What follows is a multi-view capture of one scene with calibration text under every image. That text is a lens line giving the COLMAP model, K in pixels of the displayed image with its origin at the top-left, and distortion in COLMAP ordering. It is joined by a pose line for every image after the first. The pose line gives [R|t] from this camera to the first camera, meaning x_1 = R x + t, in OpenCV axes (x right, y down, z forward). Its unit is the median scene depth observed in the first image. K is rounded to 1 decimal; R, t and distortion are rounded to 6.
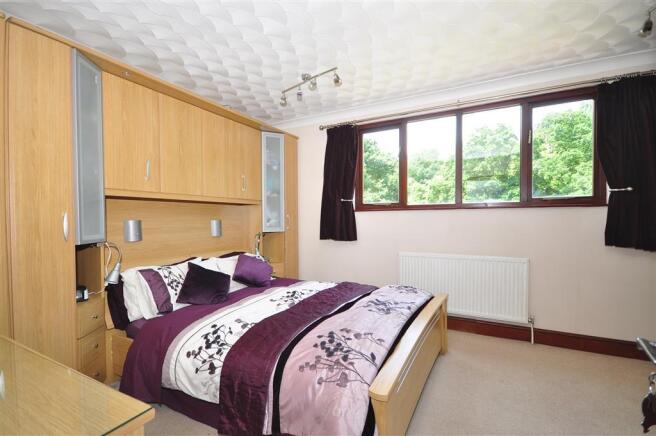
lens RADIAL K [[302.3, 0, 327.1], [0, 302.3, 219.9], [0, 0, 1]] dist [-0.005340, -0.000135]
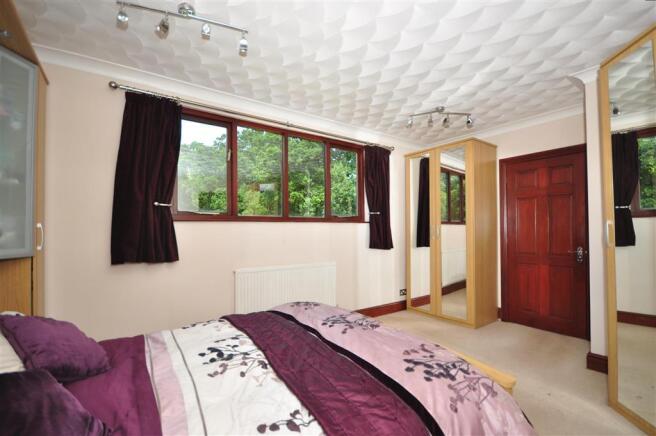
lens RADIAL K [[290.1, 0, 327.9], [0, 290.1, 221.9], [0, 0, 1]] dist [-0.000927, -0.000569]
pose [[0.446161, 0.031410, 0.894401, -0.572220], [0.003732, 0.999310, -0.036956, 0.002175], [-0.894945, 0.019826, 0.445736, 0.555380]]
